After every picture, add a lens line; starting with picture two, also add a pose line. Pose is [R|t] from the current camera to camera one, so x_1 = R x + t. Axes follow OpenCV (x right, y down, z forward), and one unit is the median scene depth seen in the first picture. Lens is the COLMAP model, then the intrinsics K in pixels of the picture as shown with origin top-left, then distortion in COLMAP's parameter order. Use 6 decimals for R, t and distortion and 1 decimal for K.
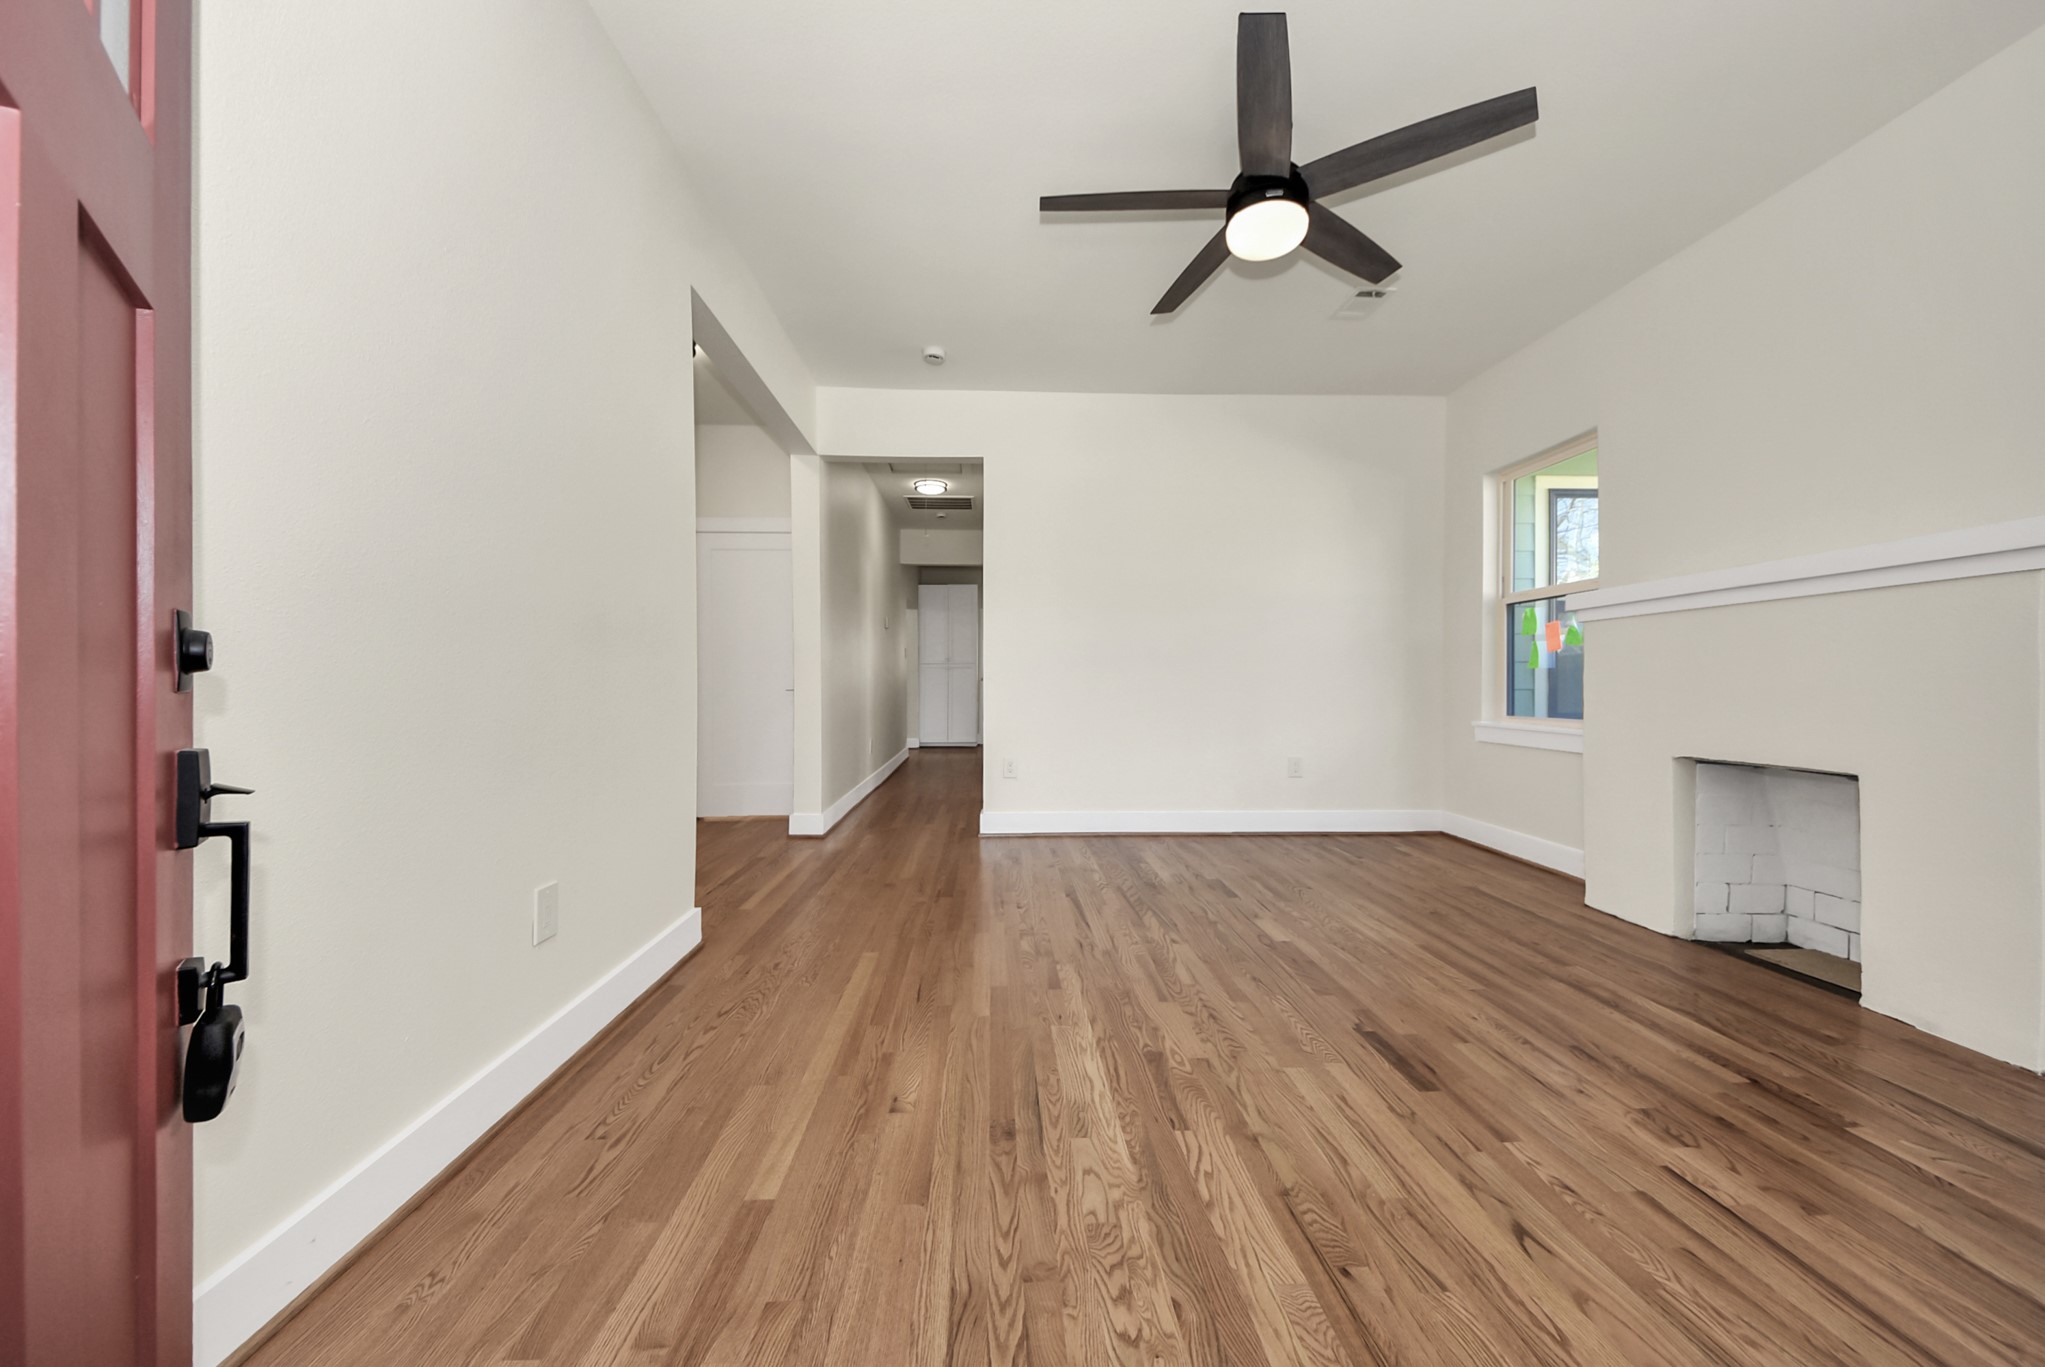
lens RADIAL K [[746.7, 0, 1001.3], [0, 746.7, 688.0], [0, 0, 1]] dist [0.030674, -0.021305]
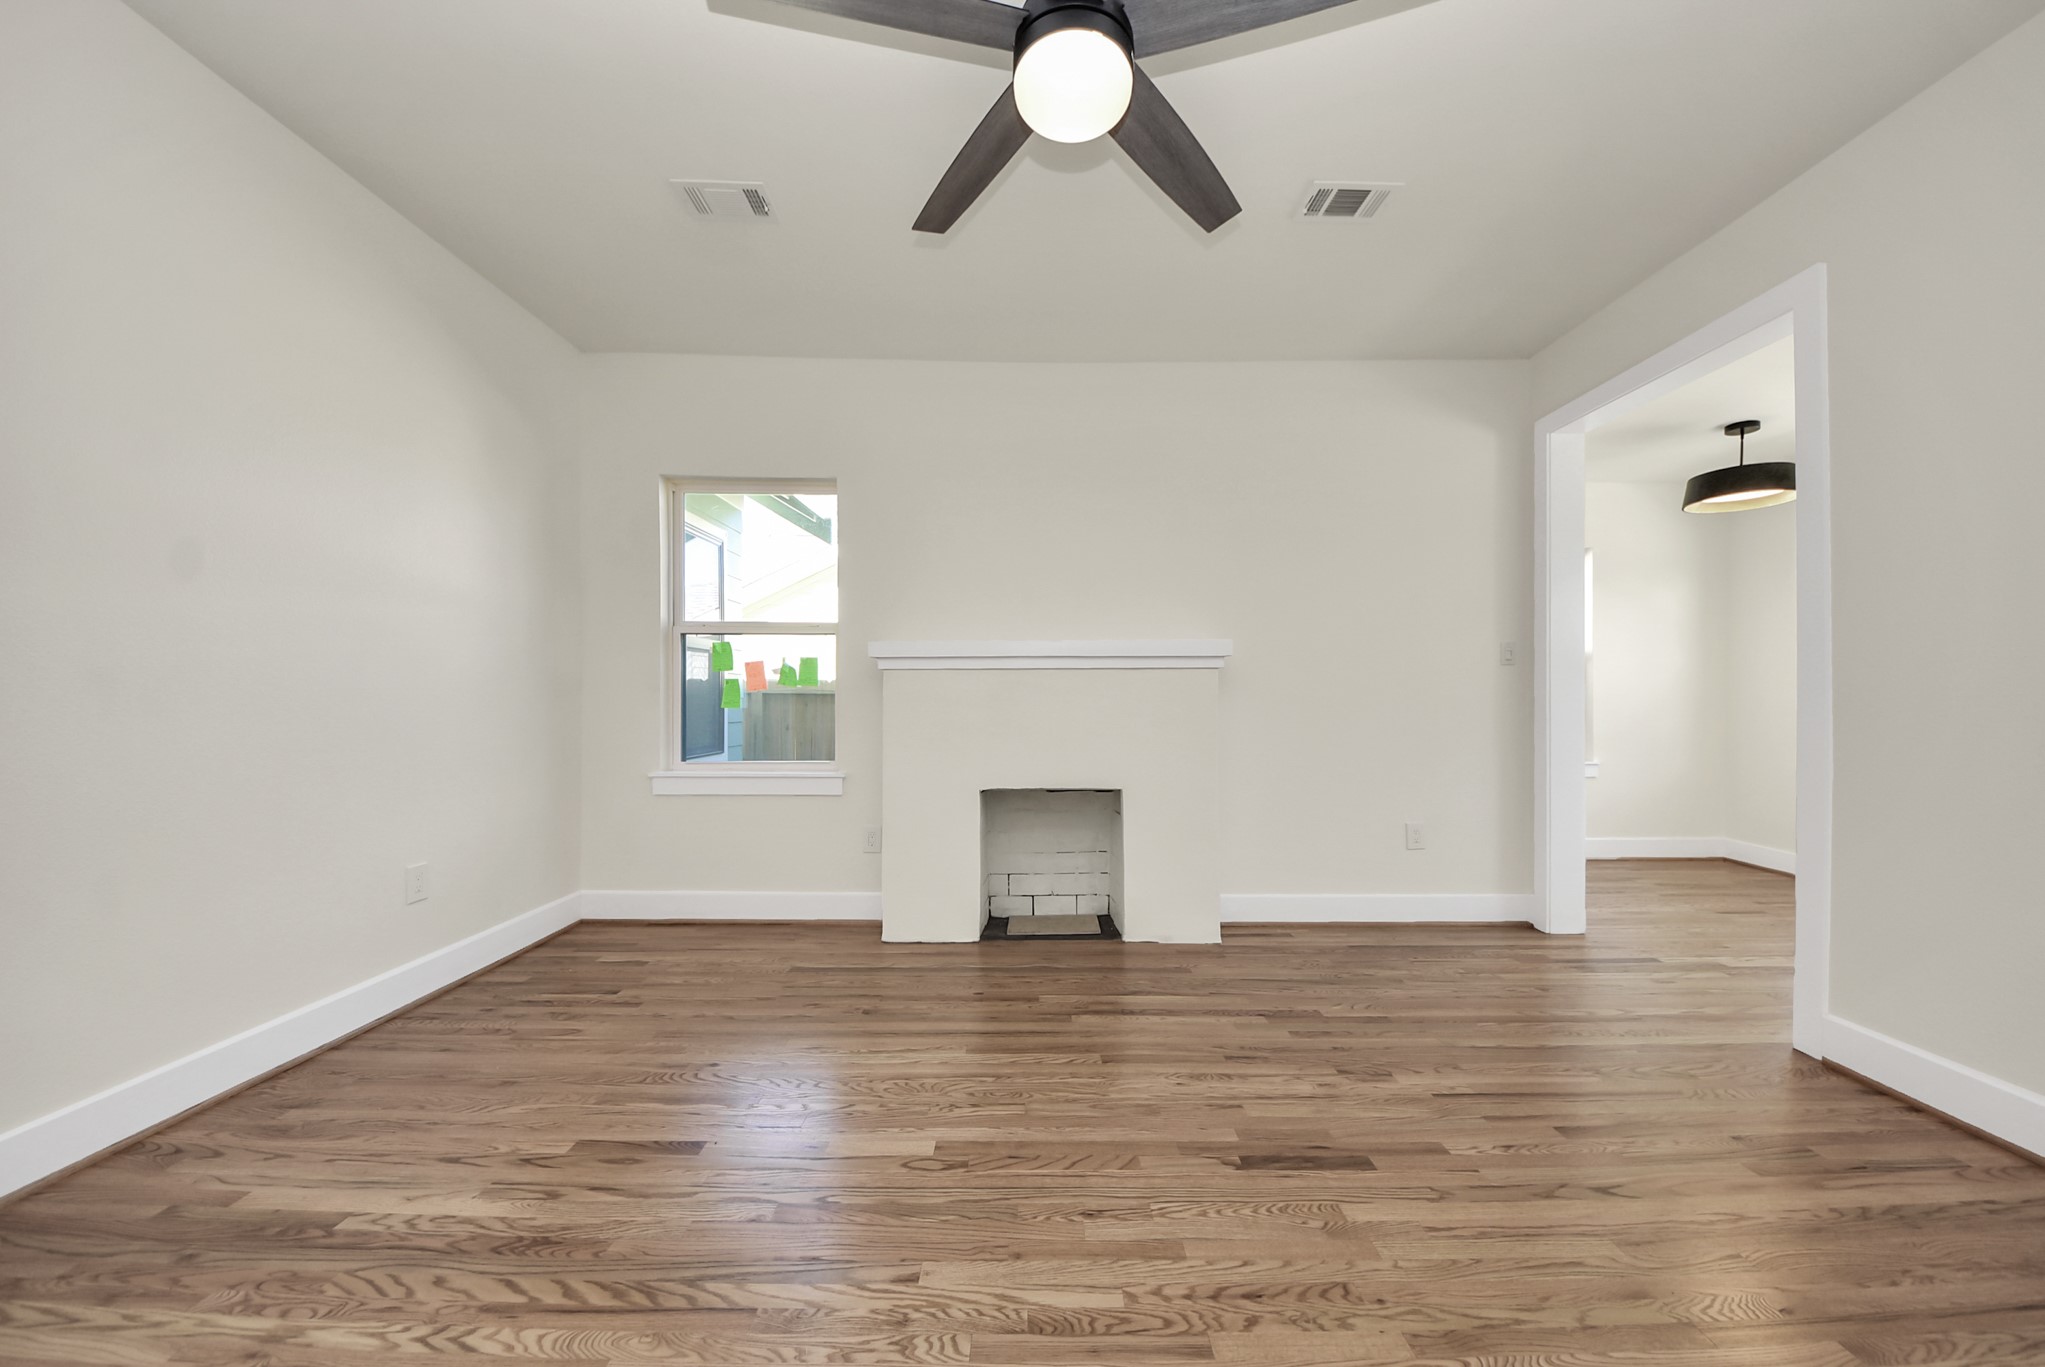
lens RADIAL K [[746.7, 0, 1001.3], [0, 746.7, 688.0], [0, 0, 1]] dist [0.030674, -0.021305]
pose [[0.020485, 0.001278, 0.999789, -0.320402], [0.005913, 0.999982, -0.001399, -0.075444], [-0.999773, 0.005940, 0.020477, 1.024454]]
